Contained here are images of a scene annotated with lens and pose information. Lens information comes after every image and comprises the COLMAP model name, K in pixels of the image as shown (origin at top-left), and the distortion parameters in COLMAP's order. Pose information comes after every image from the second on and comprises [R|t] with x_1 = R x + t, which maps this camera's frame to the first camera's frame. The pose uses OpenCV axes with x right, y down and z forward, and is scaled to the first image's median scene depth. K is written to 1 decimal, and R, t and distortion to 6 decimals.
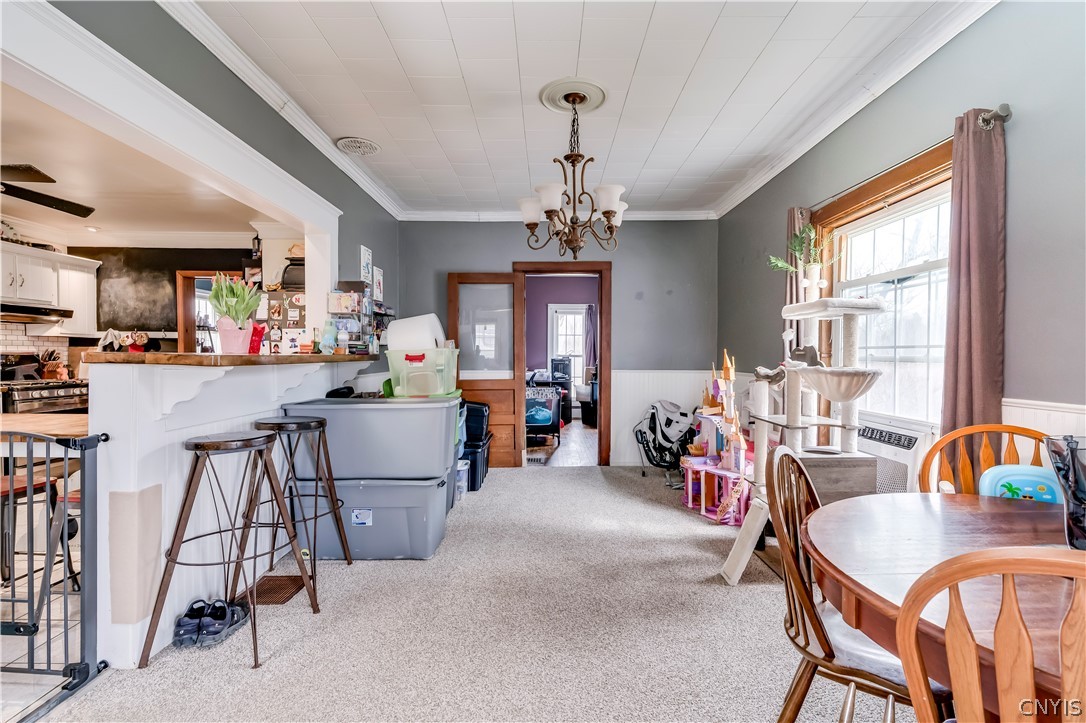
lens RADIAL K [[493.4, 0, 560.3], [0, 493.4, 361.6], [0, 0, 1]] dist [-0.008846, 0.002620]
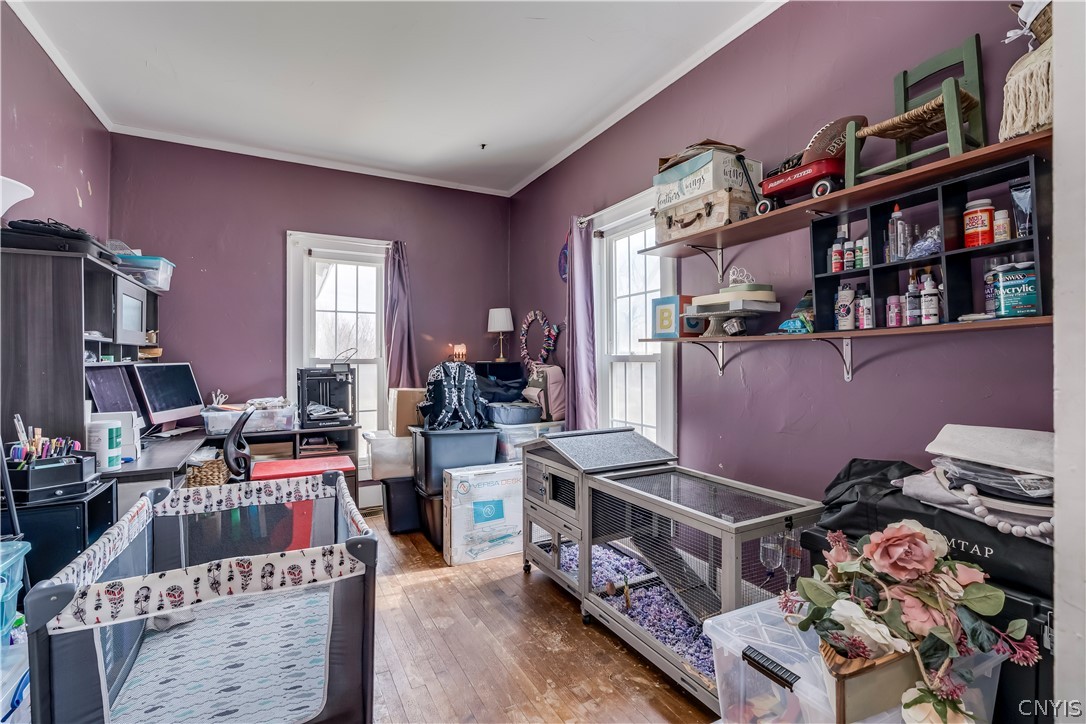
lens RADIAL K [[493.4, 0, 537.7], [0, 493.4, 354.2], [0, 0, 1]] dist [-0.008846, 0.002620]
pose [[0.899390, -0.006602, 0.437098, -0.045331], [0.016759, 0.999672, -0.019385, -0.016813], [-0.436826, 0.024760, 0.899205, 1.462513]]
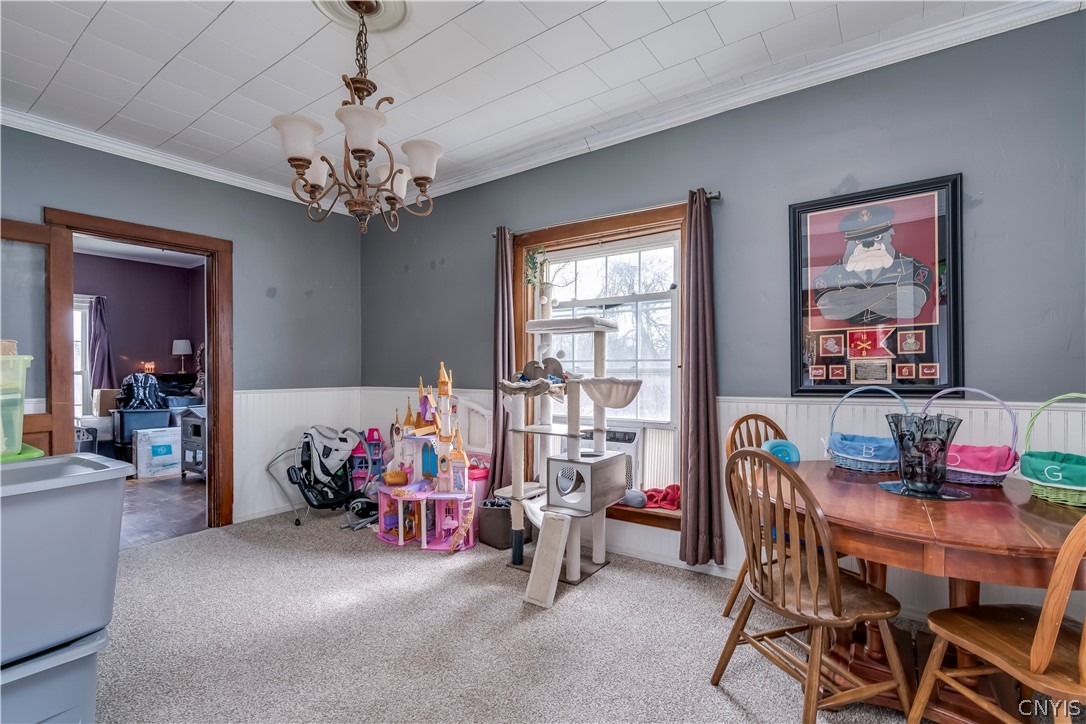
lens RADIAL K [[493.4, 0, 540.7], [0, 493.4, 369.8], [0, 0, 1]] dist [-0.008846, 0.002620]
pose [[0.602554, -0.005420, 0.798059, -0.290989], [0.016787, 0.999842, -0.005885, -0.002140], [-0.797901, 0.016943, 0.602550, 0.295180]]
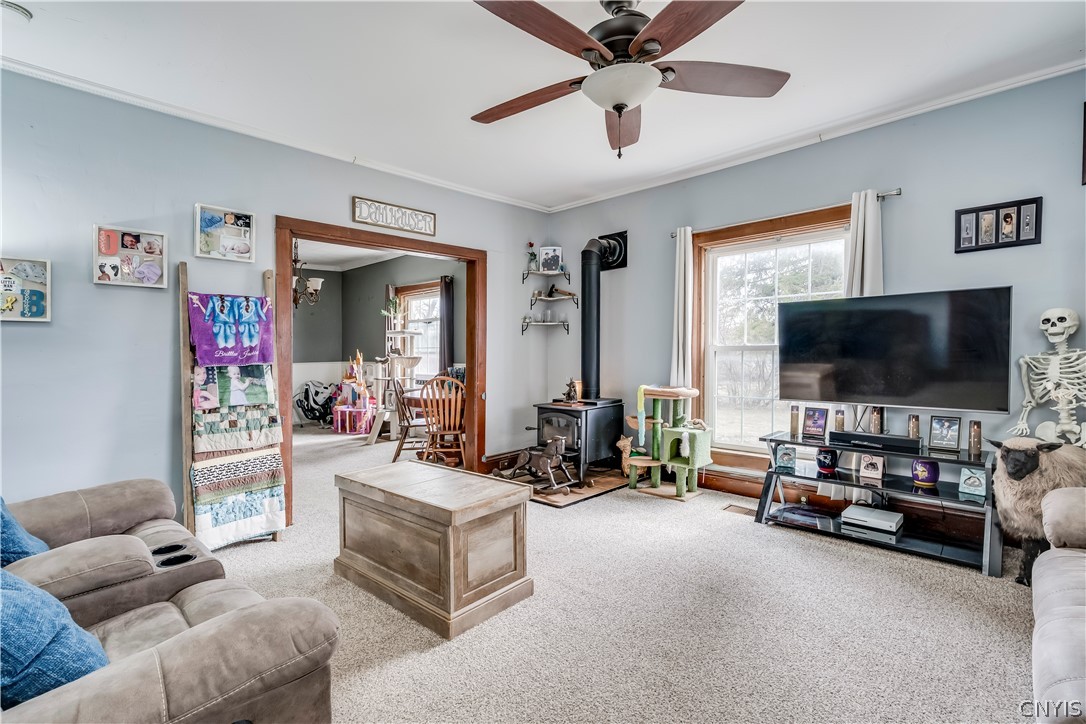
lens RADIAL K [[493.4, 0, 539.0], [0, 493.4, 339.4], [0, 0, 1]] dist [-0.008846, 0.002620]
pose [[0.711241, -0.002787, 0.702943, -0.556411], [0.030142, 0.999193, -0.026537, 0.010101], [-0.702302, 0.040062, 0.710751, -0.962702]]
